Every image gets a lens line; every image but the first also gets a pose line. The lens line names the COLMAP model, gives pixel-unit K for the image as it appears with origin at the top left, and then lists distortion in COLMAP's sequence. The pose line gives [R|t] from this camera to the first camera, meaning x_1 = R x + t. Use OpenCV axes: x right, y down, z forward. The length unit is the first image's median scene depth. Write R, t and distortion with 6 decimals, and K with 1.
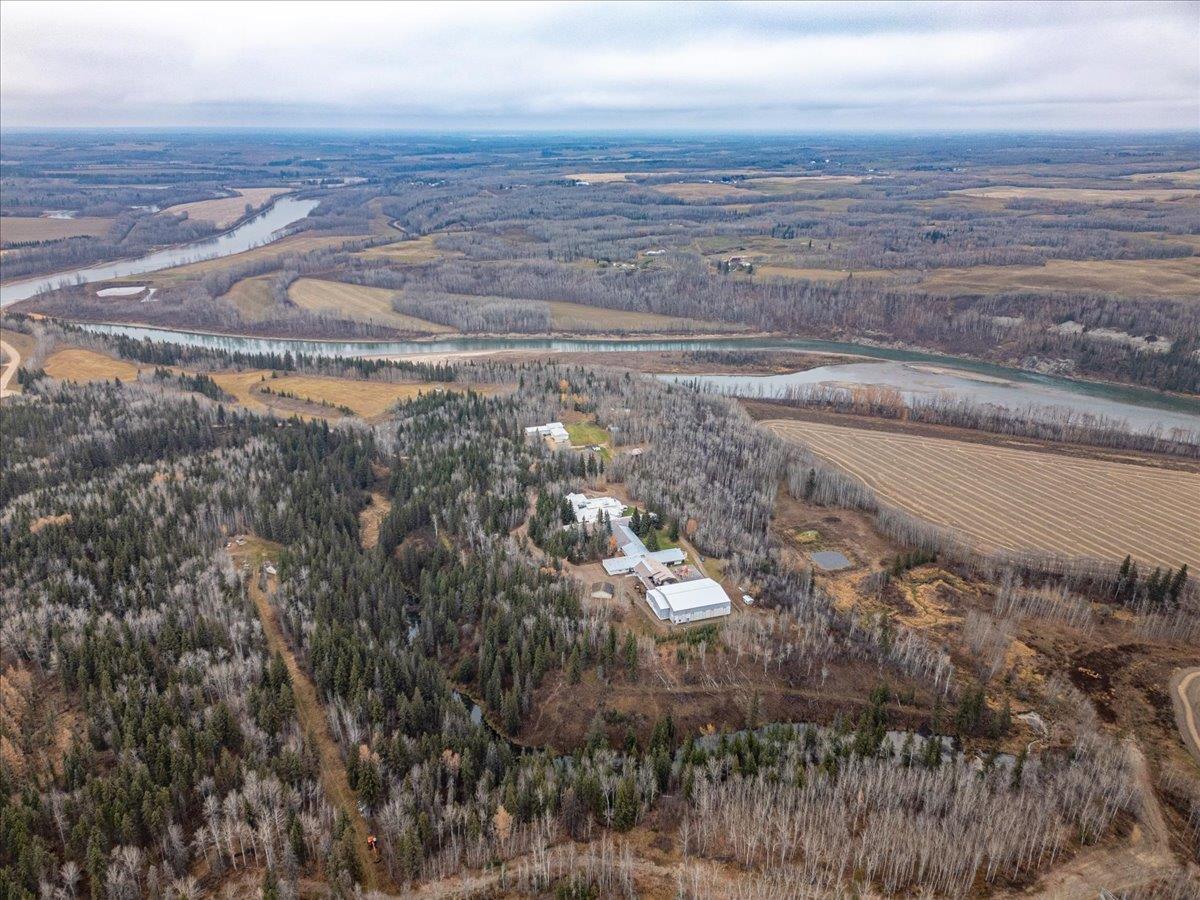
lens RADIAL K [[839.2, 0, 600.0], [0, 839.2, 450.0], [0, 0, 1]] dist [0.086356, -0.081637]
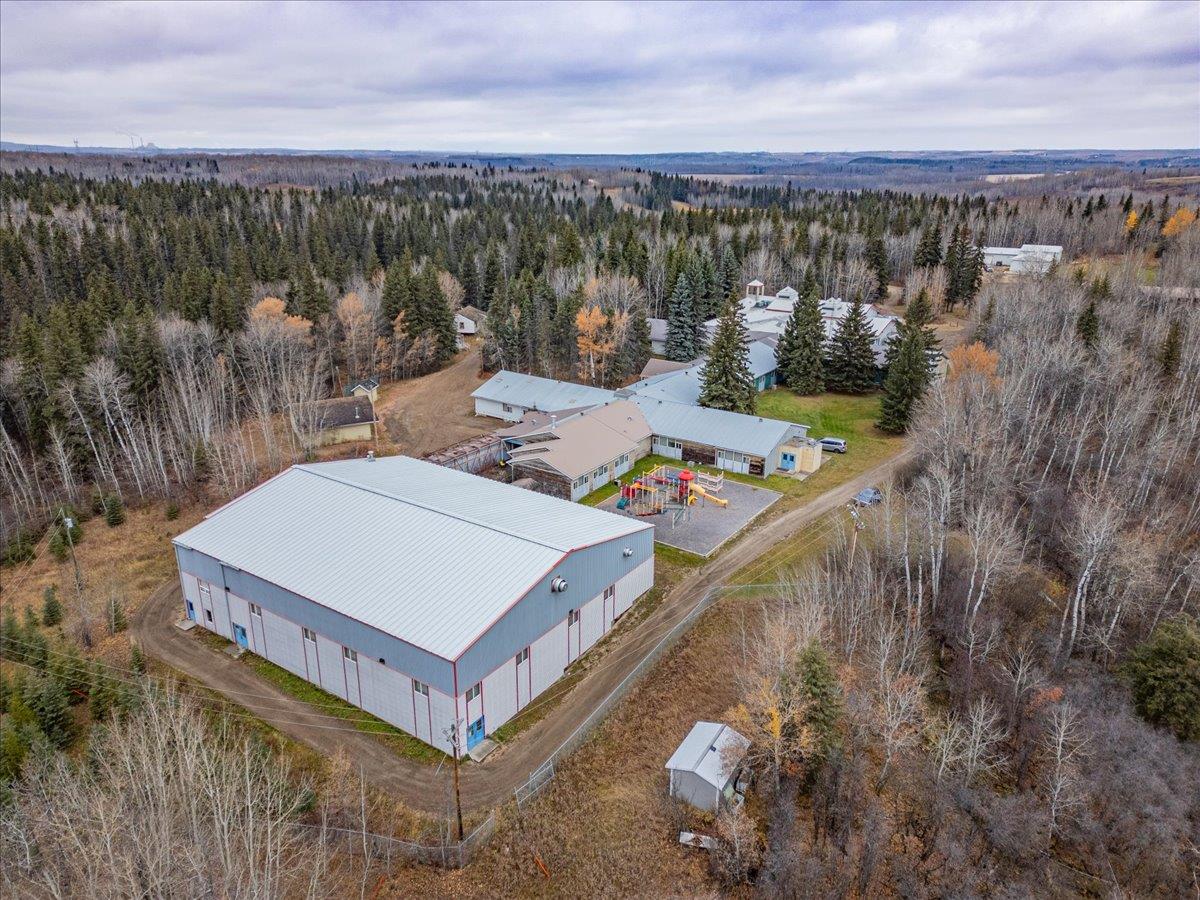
lens RADIAL K [[839.2, 0, 600.0], [0, 839.2, 450.0], [0, 0, 1]] dist [0.086356, -0.081637]
pose [[0.600330, 0.269255, -0.753064, 0.132667], [-0.282151, 0.952381, 0.115594, 0.067181], [0.748328, 0.143083, 0.647714, 0.486965]]
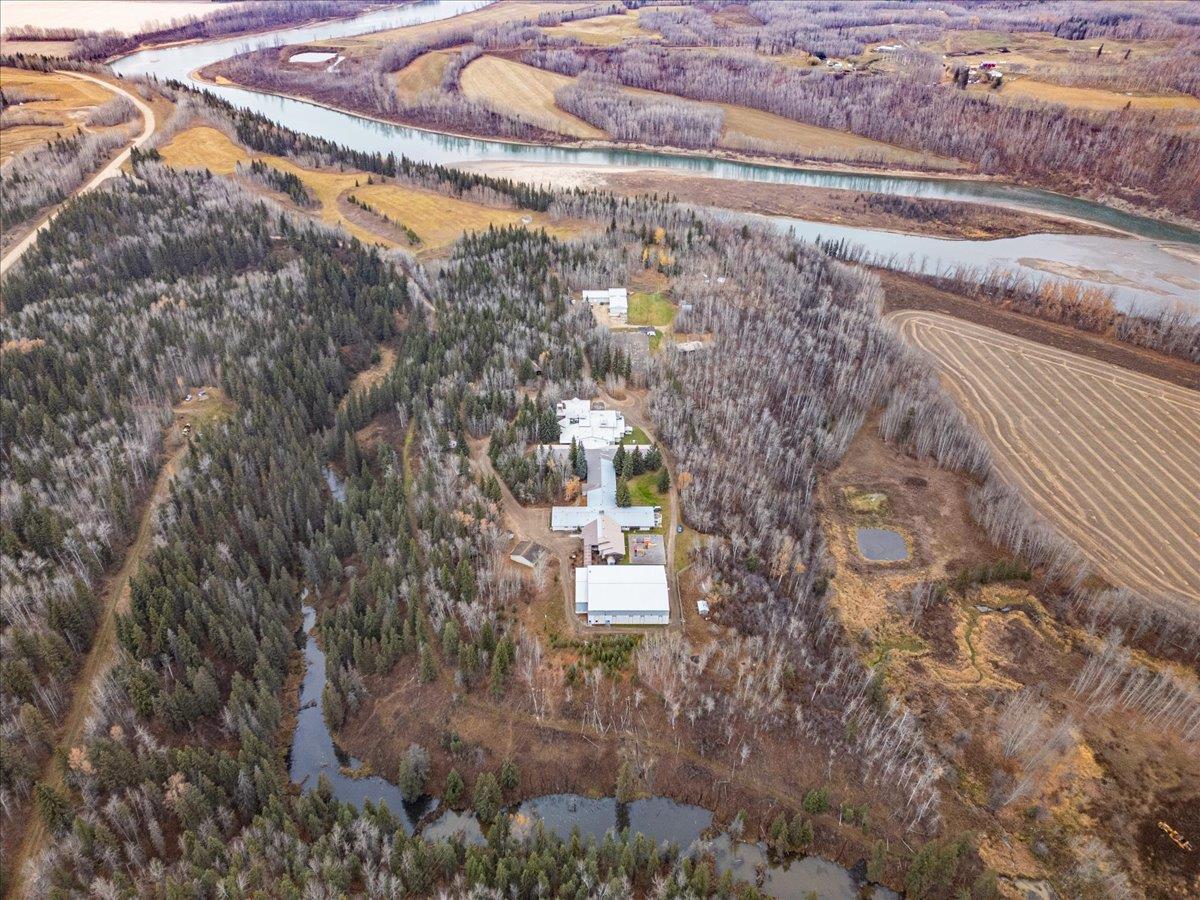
lens RADIAL K [[816.5, 0, 592.5], [0, 816.5, 451.2], [0, 0, 1]] dist [0.072307, -0.061283]
pose [[0.952005, 0.187724, -0.241757, 0.125598], [-0.122504, 0.957507, 0.261100, -0.073939], [0.280499, -0.218952, 0.934548, 0.170370]]
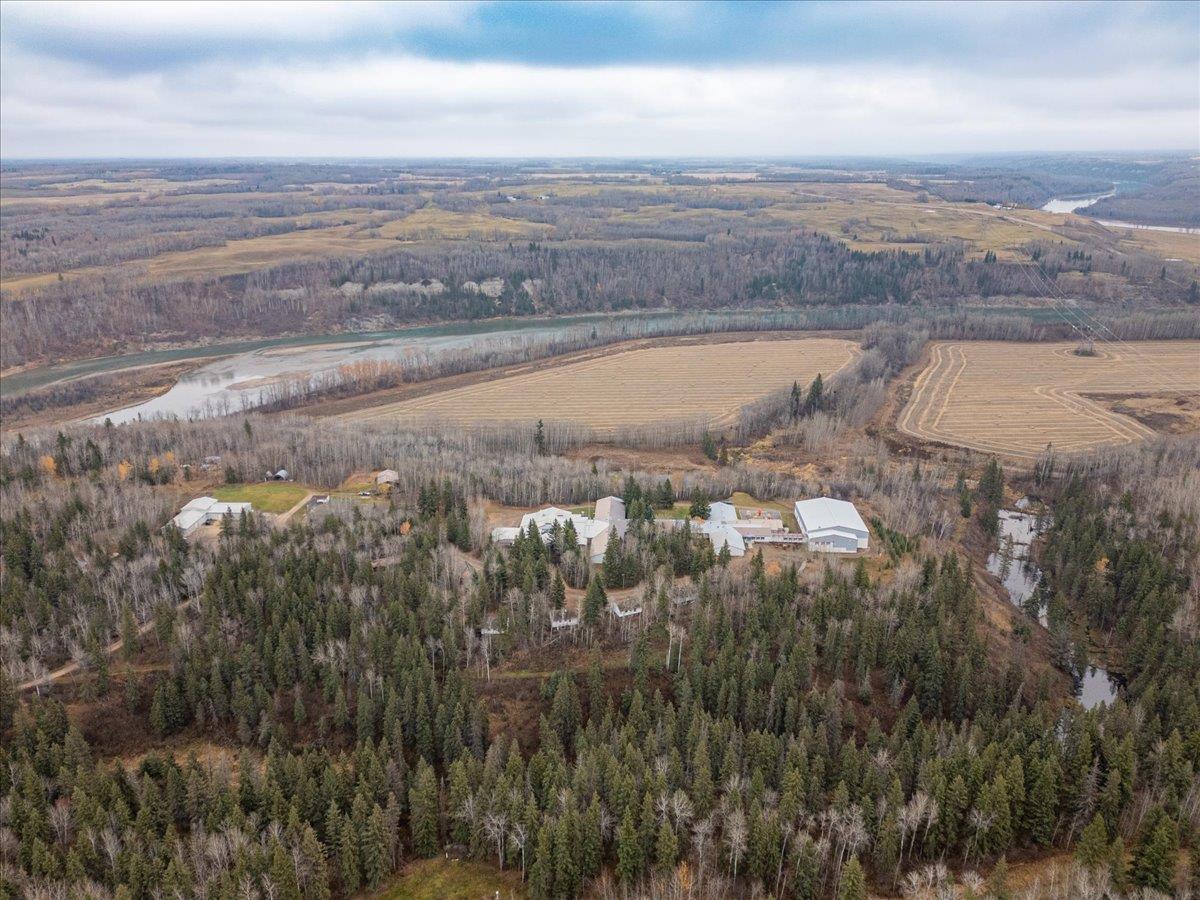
lens RADIAL K [[839.2, 0, 600.0], [0, 839.2, 450.0], [0, 0, 1]] dist [0.086356, -0.081637]
pose [[0.367869, -0.314425, 0.875105, -0.383226], [0.335329, 0.922632, 0.190538, -0.074472], [-0.867310, 0.223355, 0.444844, 0.429350]]
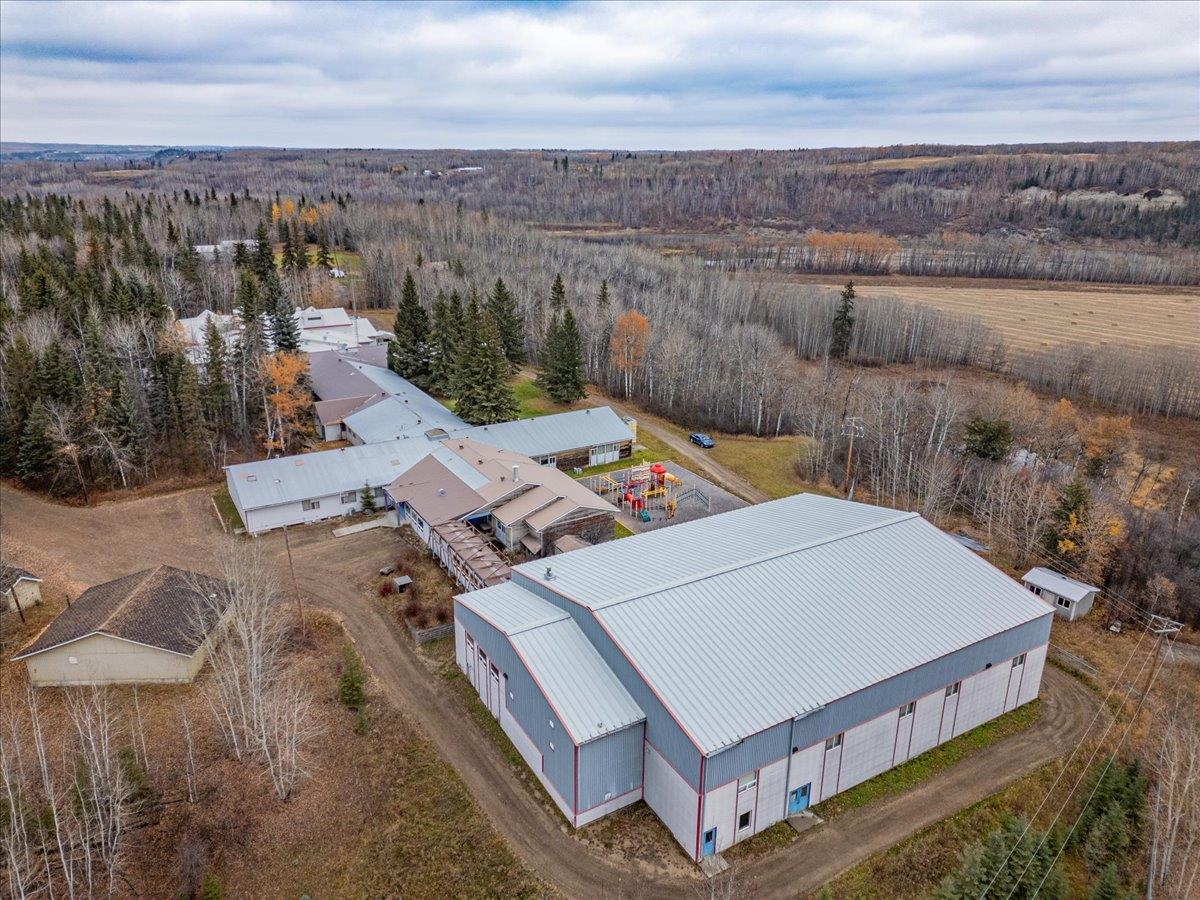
lens RADIAL K [[839.2, 0, 600.0], [0, 839.2, 450.0], [0, 0, 1]] dist [0.086356, -0.081637]
pose [[0.978502, -0.060700, 0.197103, 0.028432], [0.063671, 0.997932, -0.008766, 0.077783], [-0.196164, 0.021127, 0.980344, 0.457633]]
